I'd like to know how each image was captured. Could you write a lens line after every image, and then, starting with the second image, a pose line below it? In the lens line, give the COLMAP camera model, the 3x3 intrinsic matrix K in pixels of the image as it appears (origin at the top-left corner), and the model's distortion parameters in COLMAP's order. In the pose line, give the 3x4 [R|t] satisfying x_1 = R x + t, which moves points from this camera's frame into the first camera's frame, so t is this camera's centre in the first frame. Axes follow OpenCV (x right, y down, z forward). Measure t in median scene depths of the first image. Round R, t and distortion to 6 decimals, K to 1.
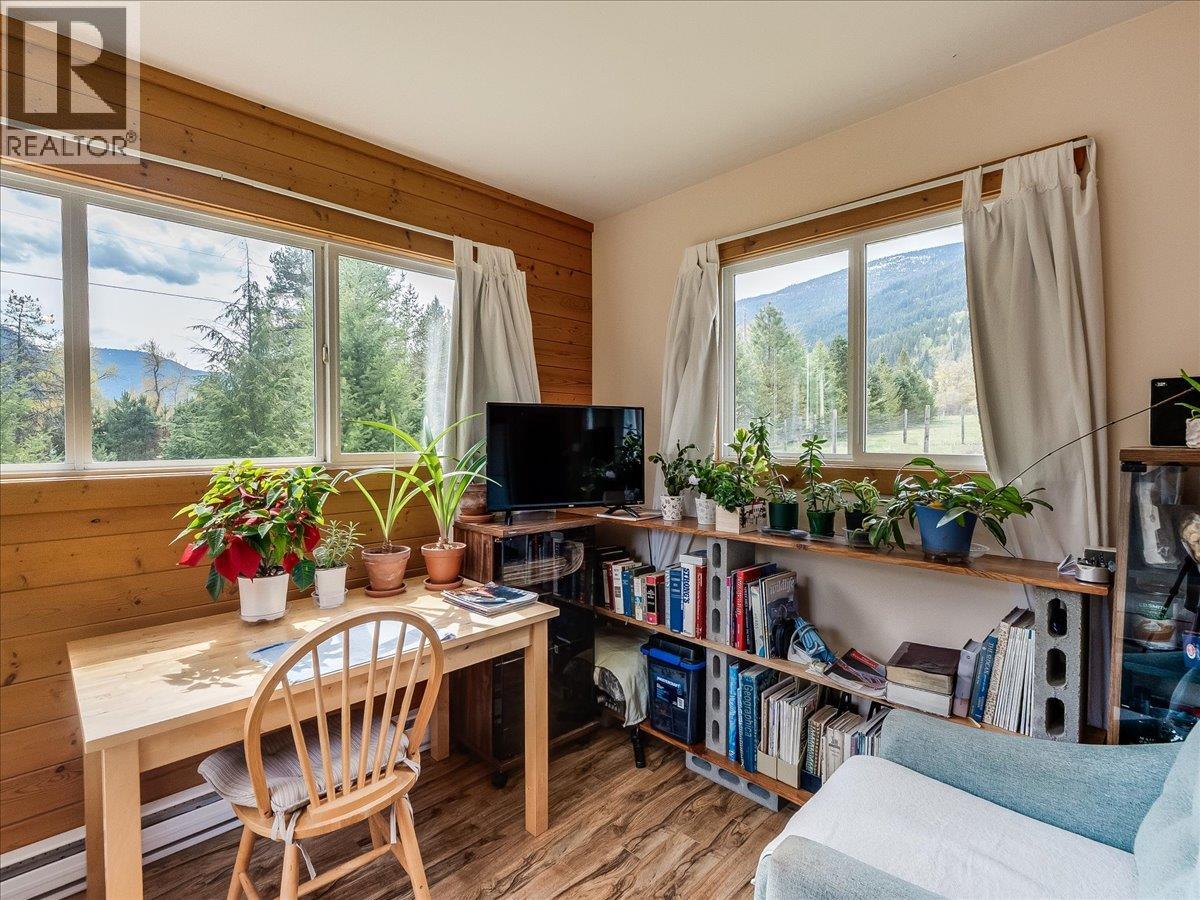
lens RADIAL K [[577.7, 0, 602.2], [0, 577.7, 447.3], [0, 0, 1]] dist [-0.011670, -0.000540]
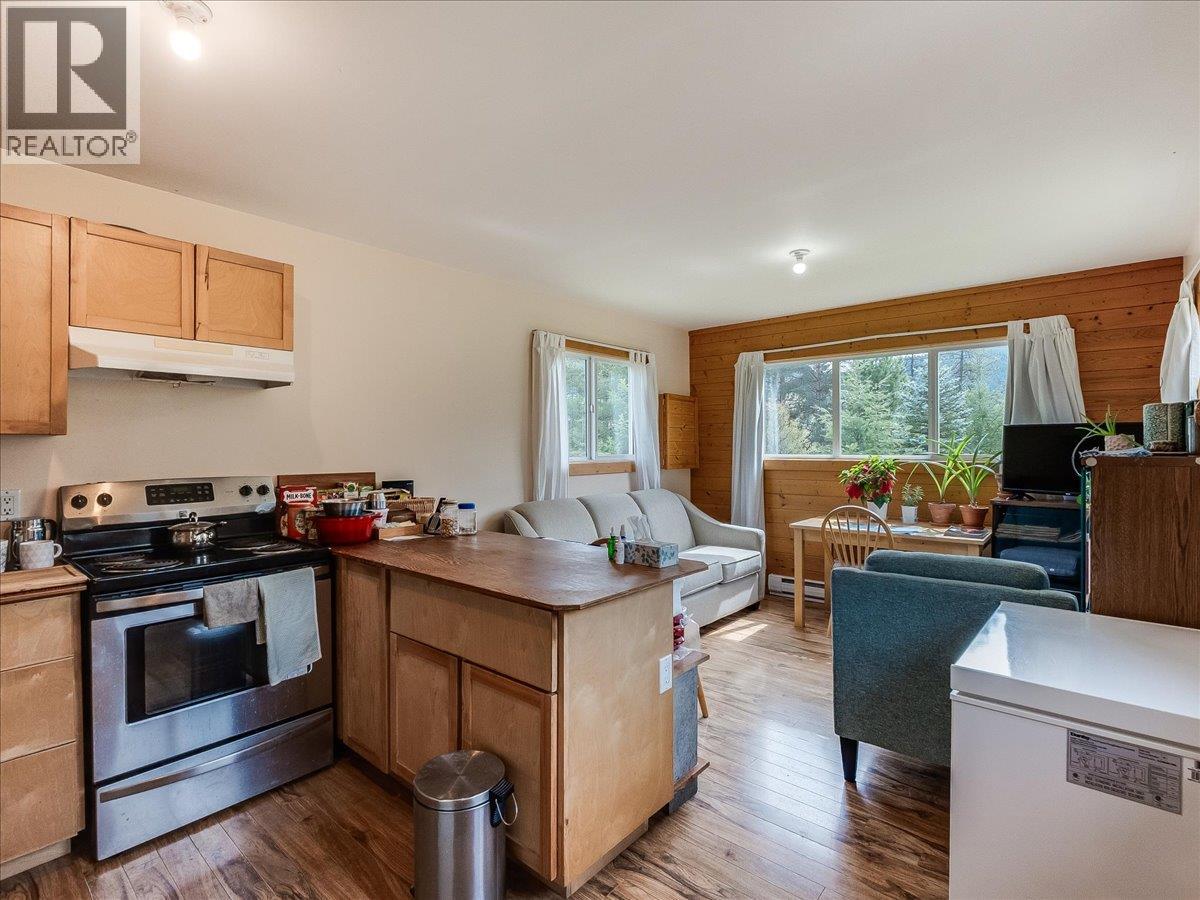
lens RADIAL K [[577.7, 0, 597.5], [0, 577.7, 445.7], [0, 0, 1]] dist [-0.011670, -0.000540]
pose [[0.083547, 0.005403, -0.996489, 1.391097], [-0.012700, 0.999910, 0.004357, -0.012147], [0.996423, 0.012292, 0.083608, -0.313116]]
